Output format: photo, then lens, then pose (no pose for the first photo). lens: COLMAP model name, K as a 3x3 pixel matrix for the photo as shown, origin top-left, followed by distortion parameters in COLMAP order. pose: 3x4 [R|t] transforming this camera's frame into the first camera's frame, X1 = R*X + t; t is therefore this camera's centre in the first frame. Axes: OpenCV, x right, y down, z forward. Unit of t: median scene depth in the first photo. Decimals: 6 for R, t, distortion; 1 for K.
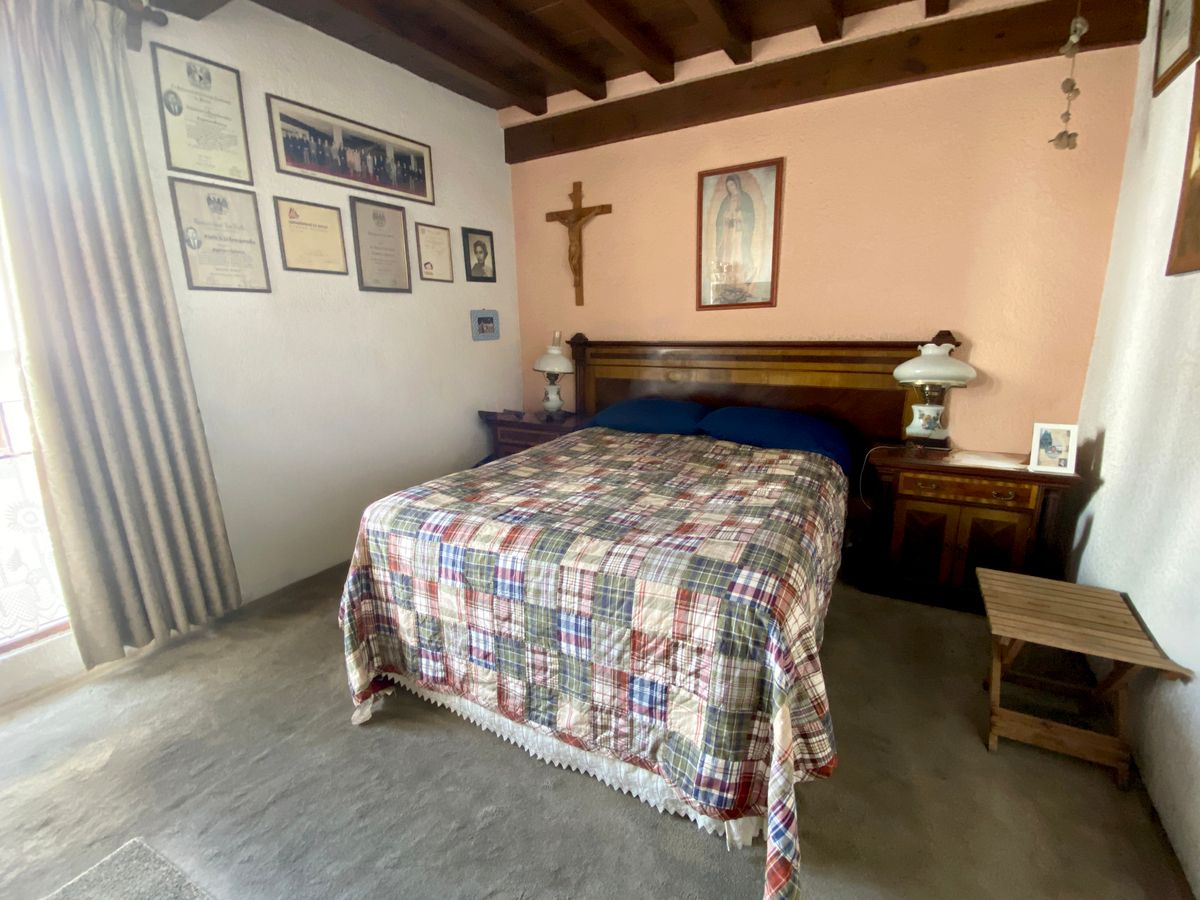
lens RADIAL K [[491.3, 0, 604.8], [0, 491.3, 455.2], [0, 0, 1]] dist [0.014131, -0.018912]
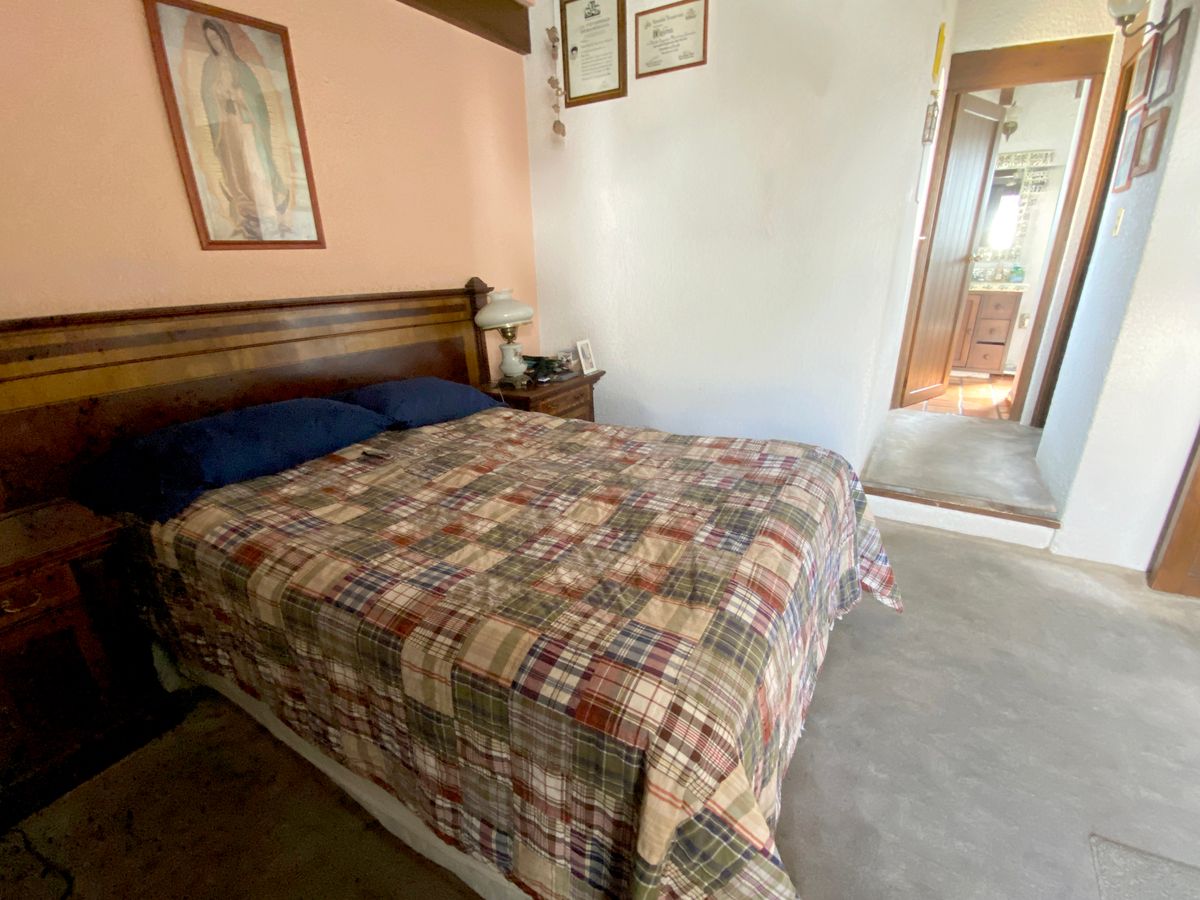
lens RADIAL K [[506.1, 0, 613.4], [0, 506.1, 461.7], [0, 0, 1]] dist [0.030755, -0.023422]
pose [[0.086215, -0.361810, 0.928257, -0.615316], [0.270977, 0.905116, 0.327623, -0.198414], [-0.958717, 0.223290, 0.176077, 0.714763]]
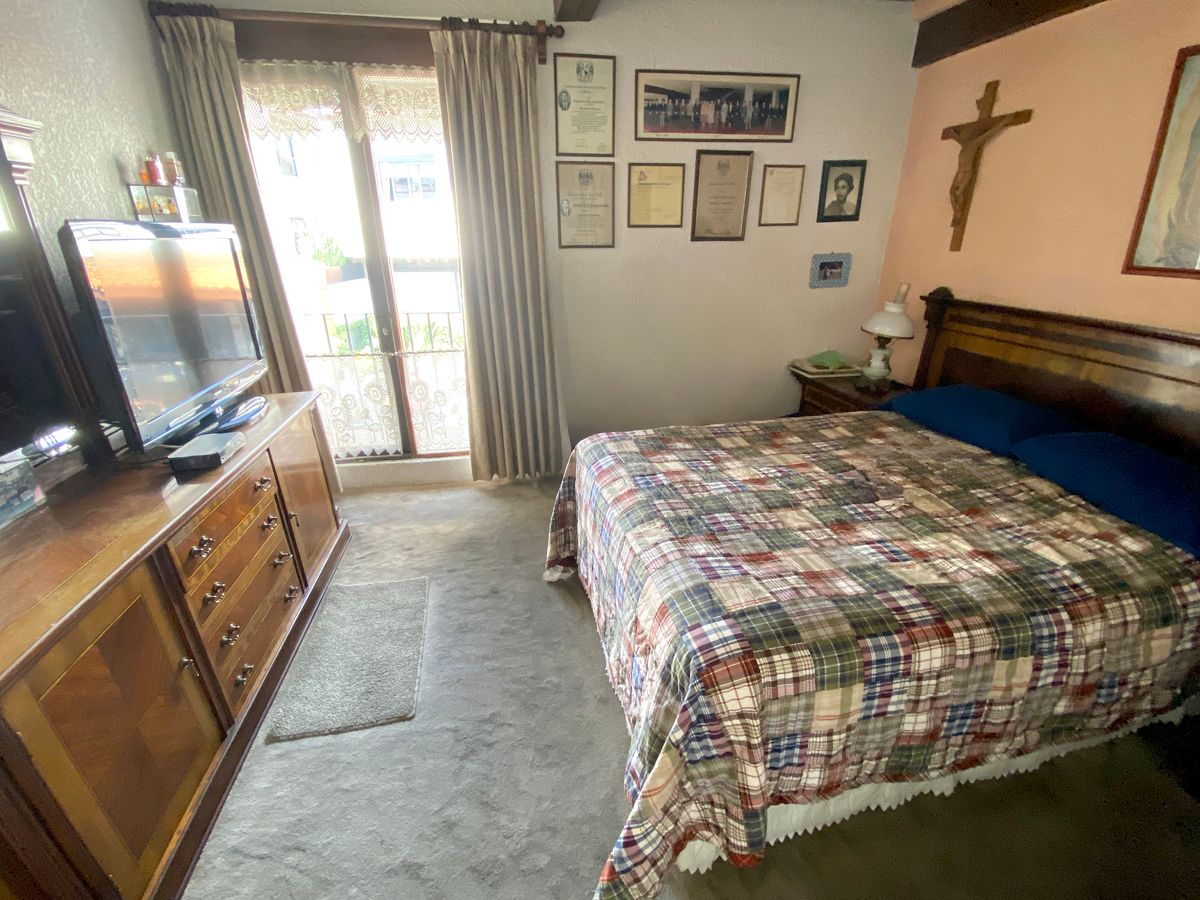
lens RADIAL K [[501.9, 0, 626.6], [0, 501.9, 455.4], [0, 0, 1]] dist [0.009909, -0.018830]
pose [[0.670392, 0.306017, -0.675964, 0.385474], [-0.197552, 0.951724, 0.234933, -0.136289], [0.715225, -0.023959, 0.698483, 0.119192]]
